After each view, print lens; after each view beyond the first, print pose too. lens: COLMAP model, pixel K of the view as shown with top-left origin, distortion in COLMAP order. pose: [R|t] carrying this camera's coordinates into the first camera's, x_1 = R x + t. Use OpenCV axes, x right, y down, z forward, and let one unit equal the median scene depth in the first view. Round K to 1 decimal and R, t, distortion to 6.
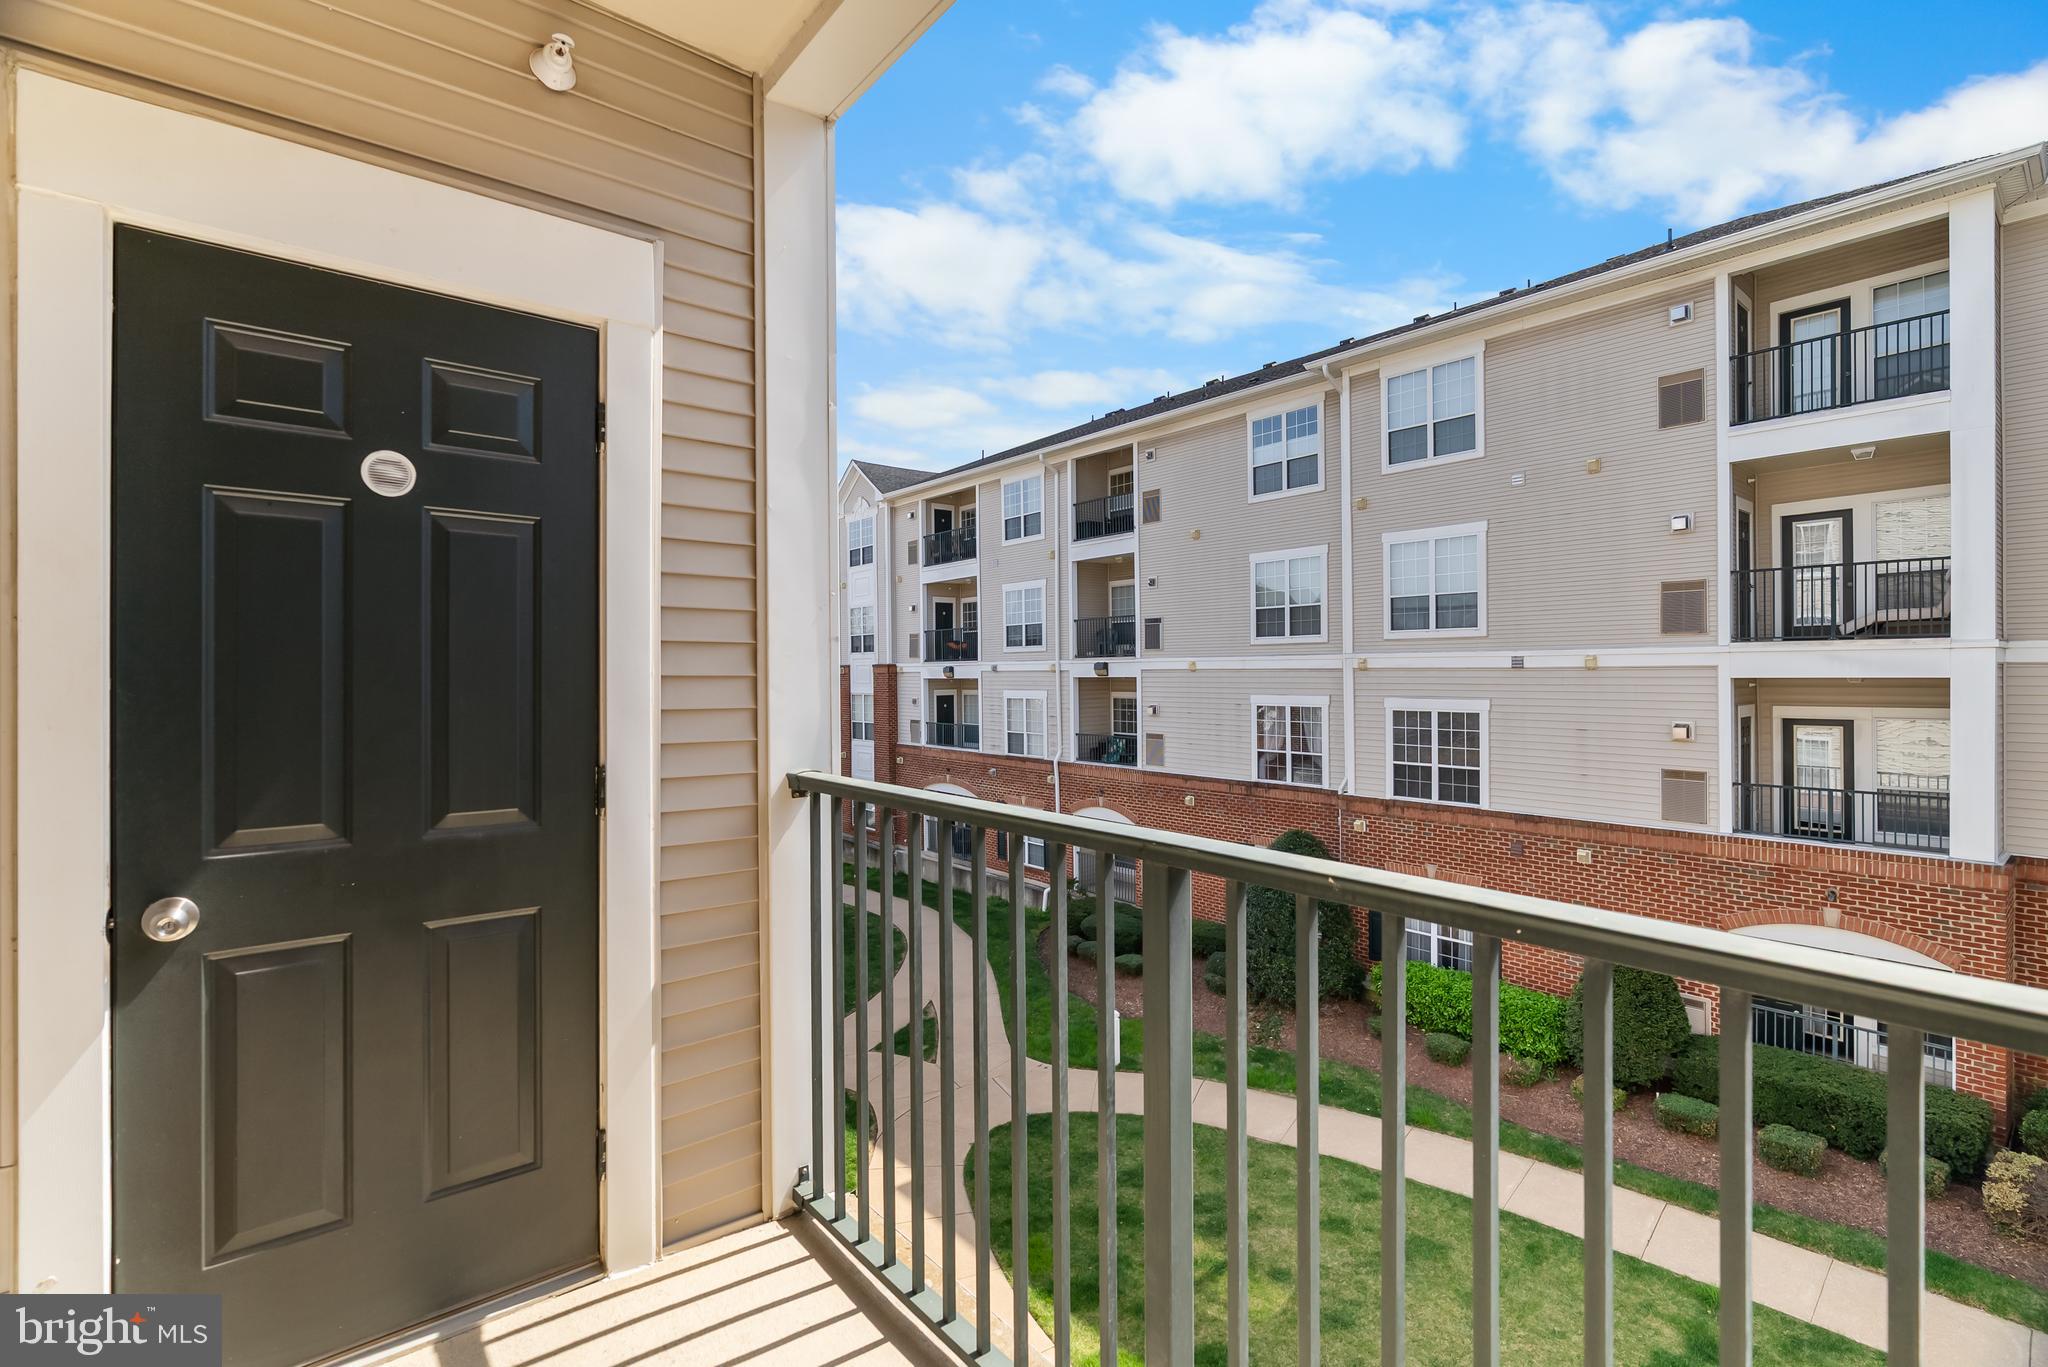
lens RADIAL K [[956.9, 0, 1021.3], [0, 956.9, 665.7], [0, 0, 1]] dist [-0.005127, 0.001161]
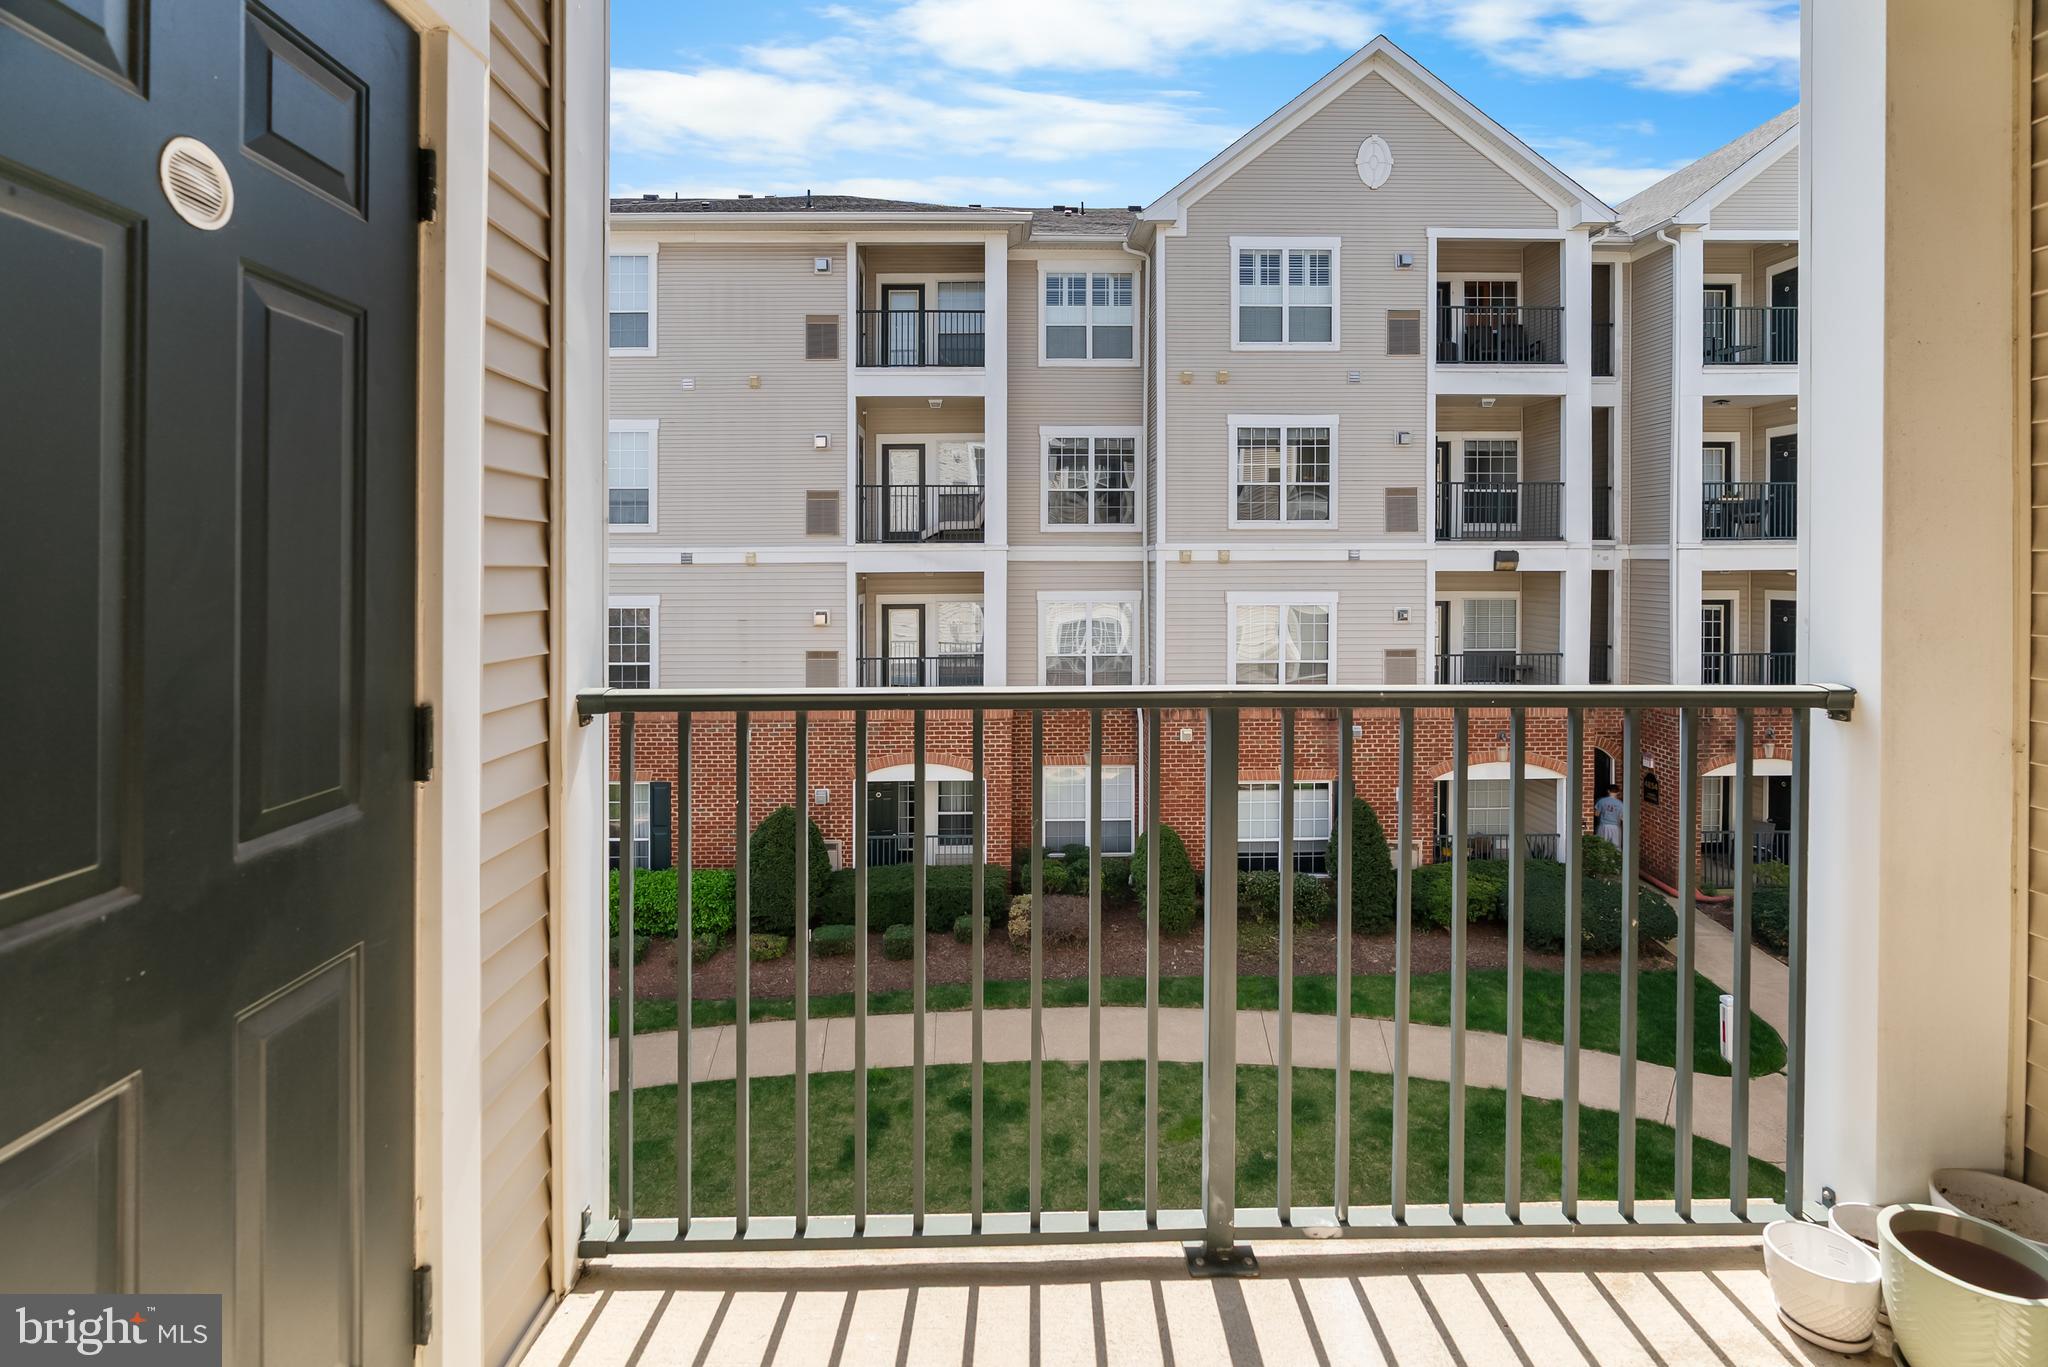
lens RADIAL K [[1022.7, 0, 991.9], [0, 1022.7, 556.0], [0, 0, 1]] dist [0.000503, 0.000231]
pose [[0.602077, 0.008514, 0.798392, -0.198468], [-0.003096, 0.999961, -0.008329, 0.002141], [-0.798432, 0.002543, 0.602080, 0.070939]]
